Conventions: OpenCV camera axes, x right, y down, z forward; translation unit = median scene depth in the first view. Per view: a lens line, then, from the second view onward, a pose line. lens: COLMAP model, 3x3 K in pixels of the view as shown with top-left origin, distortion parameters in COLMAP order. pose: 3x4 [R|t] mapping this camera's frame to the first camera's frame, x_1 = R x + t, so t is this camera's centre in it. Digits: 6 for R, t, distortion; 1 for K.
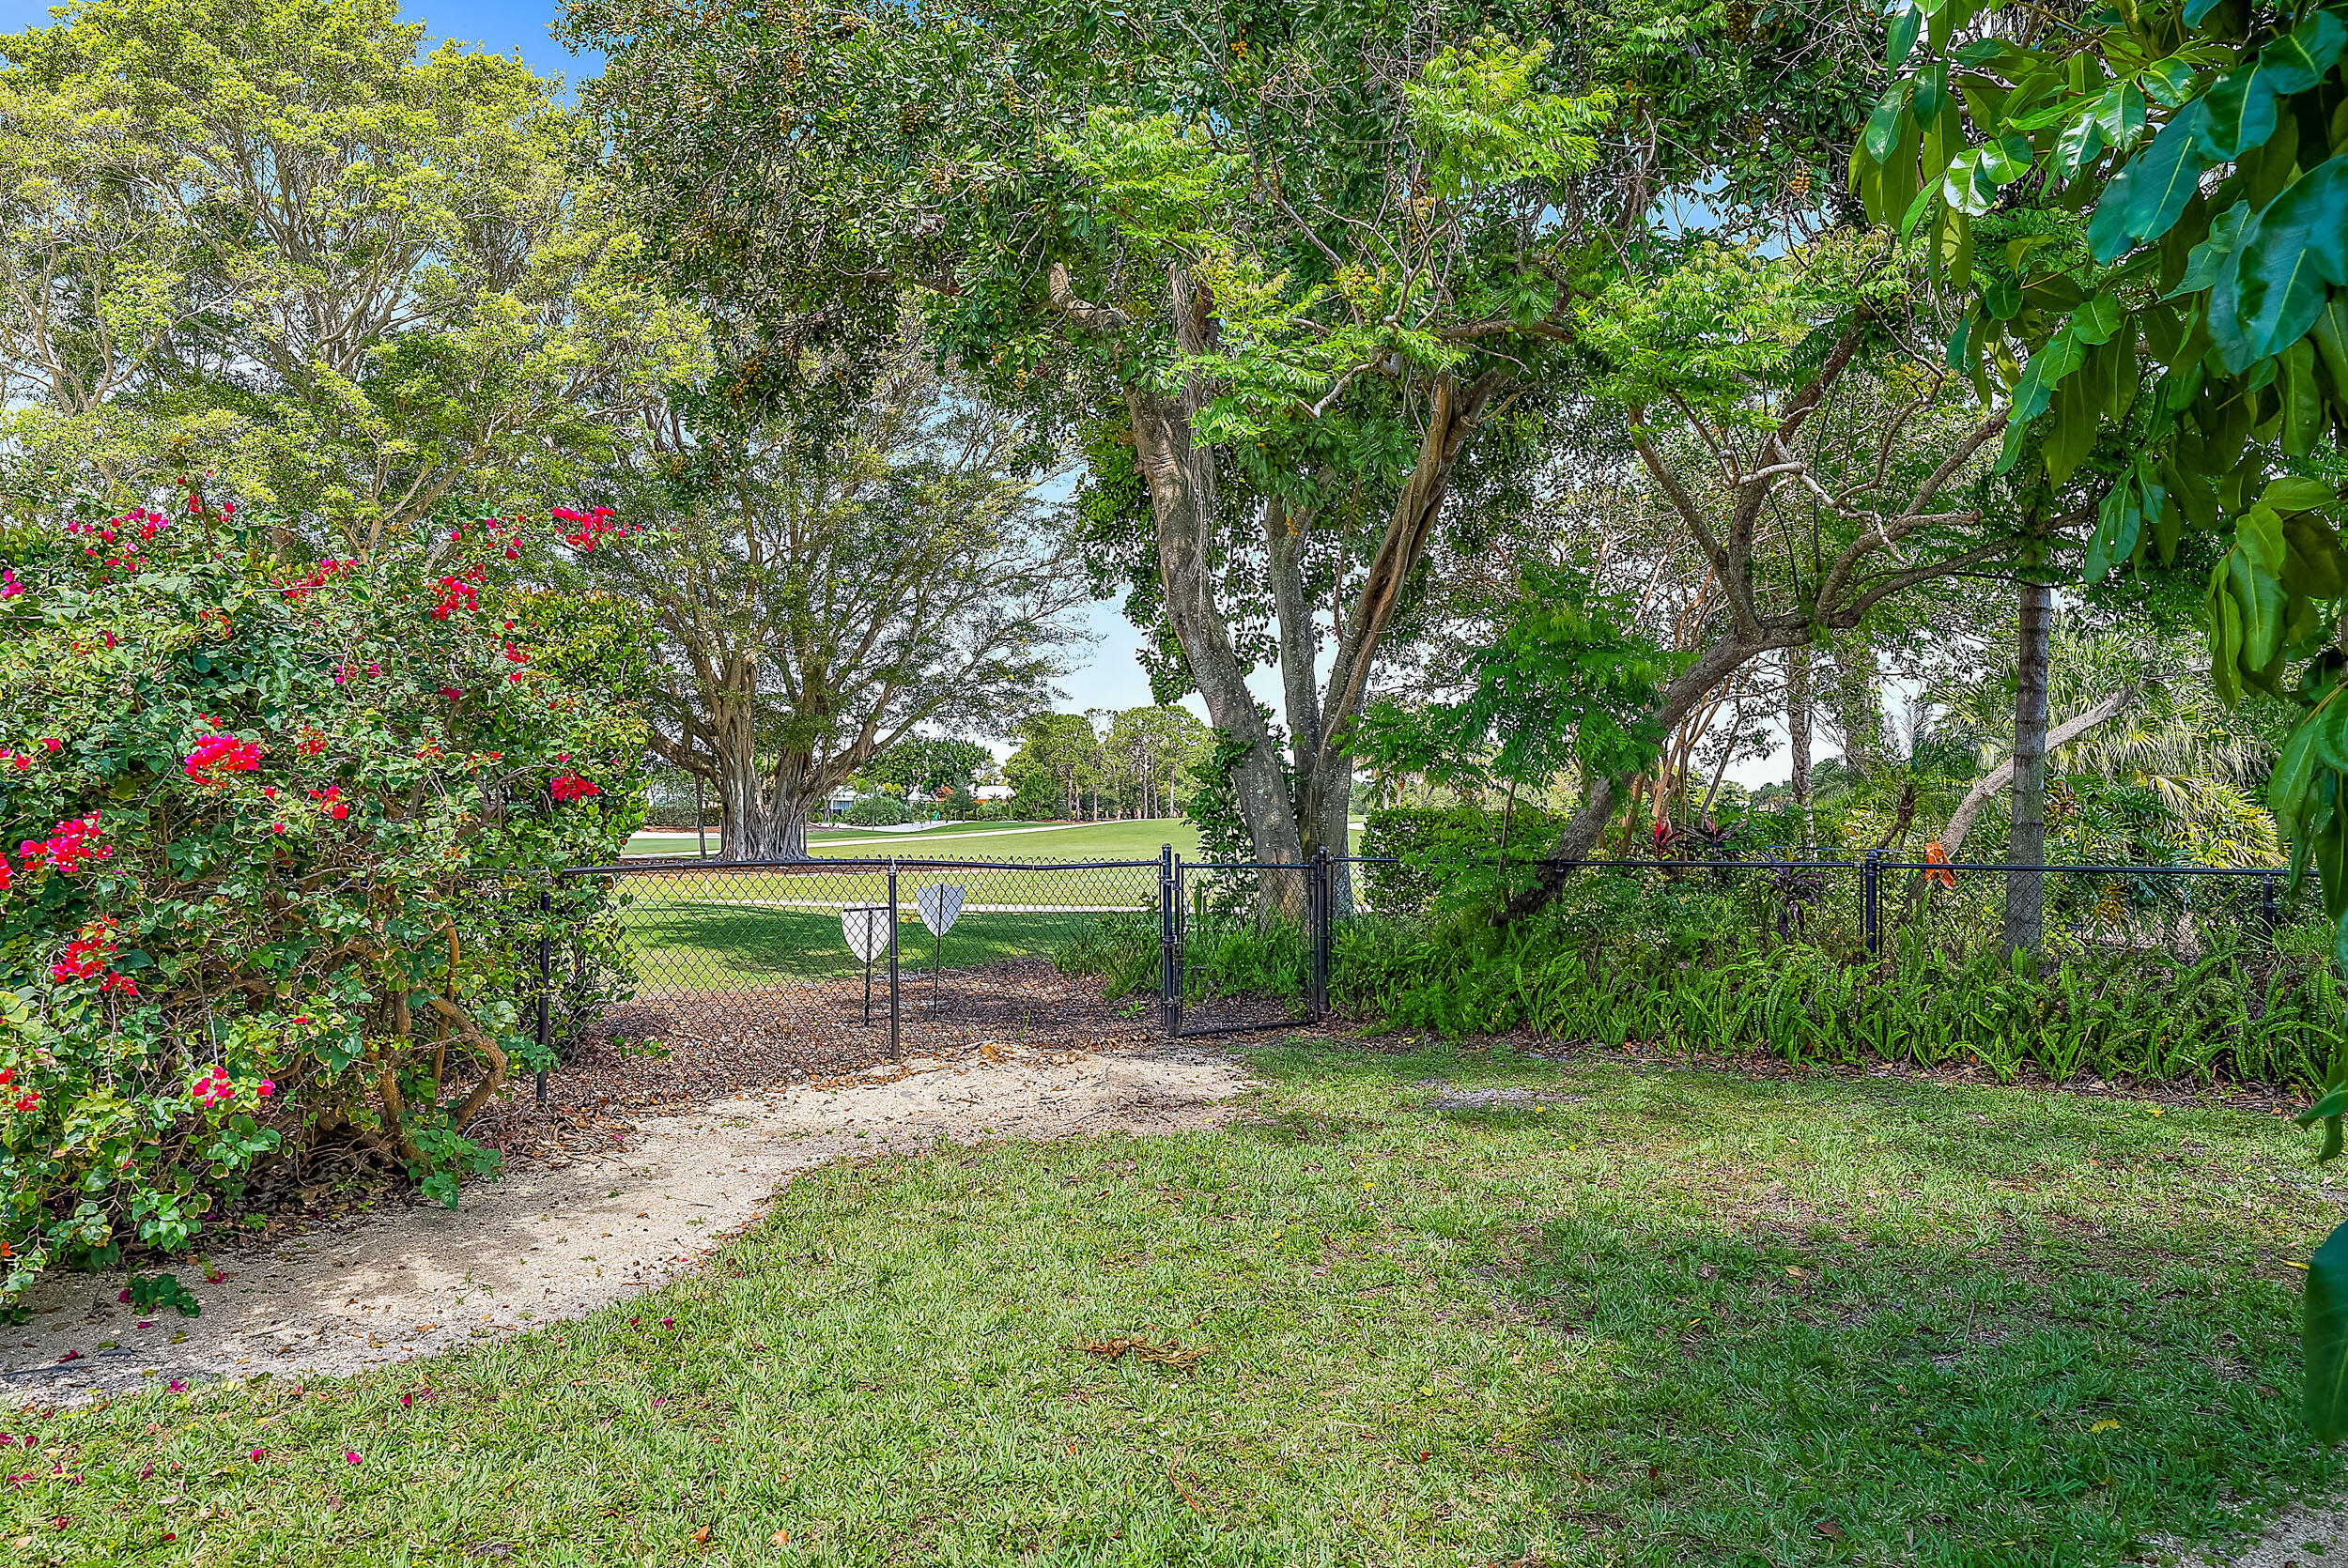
lens RADIAL K [[1543.3, 0, 1182.4], [0, 1543.3, 785.7], [0, 0, 1]] dist [-0.002485, -0.003118]
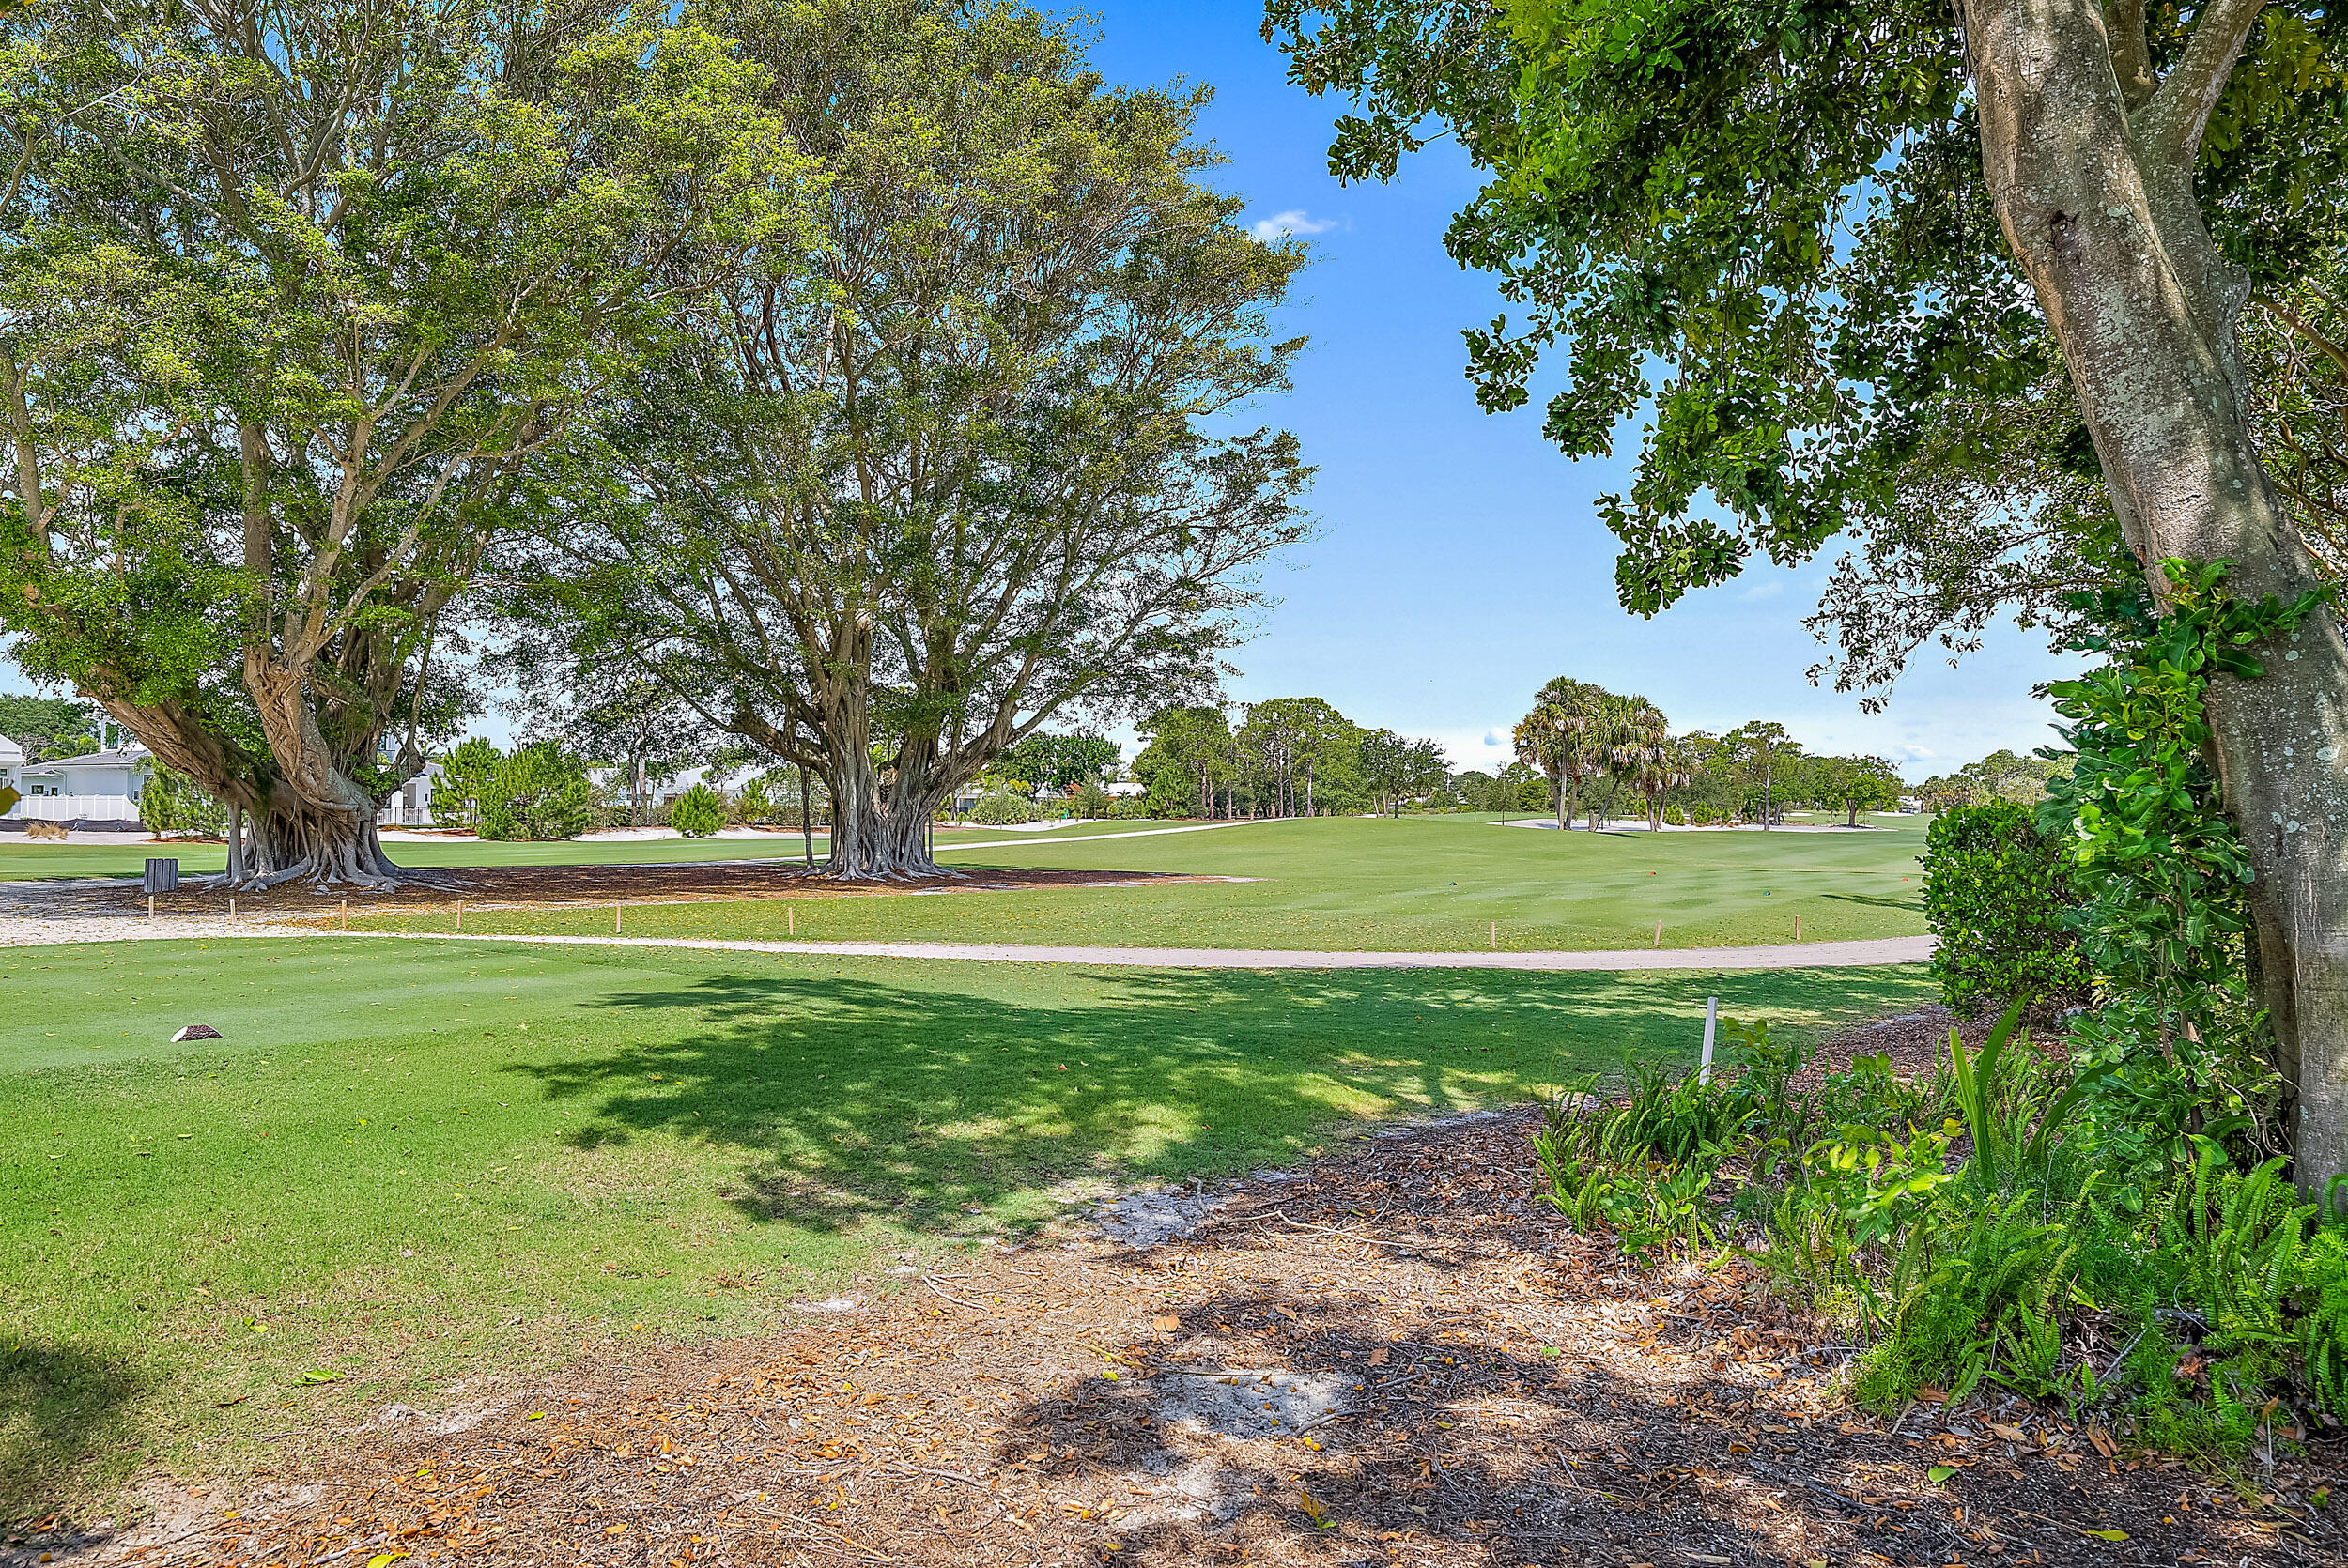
lens RADIAL K [[1543.3, 0, 1182.4], [0, 1543.3, 785.7], [0, 0, 1]] dist [-0.002485, -0.003118]
pose [[0.996979, -0.004493, -0.077535, -0.043619], [0.004632, 0.999988, 0.001616, 0.002270], [0.077527, -0.001970, 0.996988, 0.177806]]
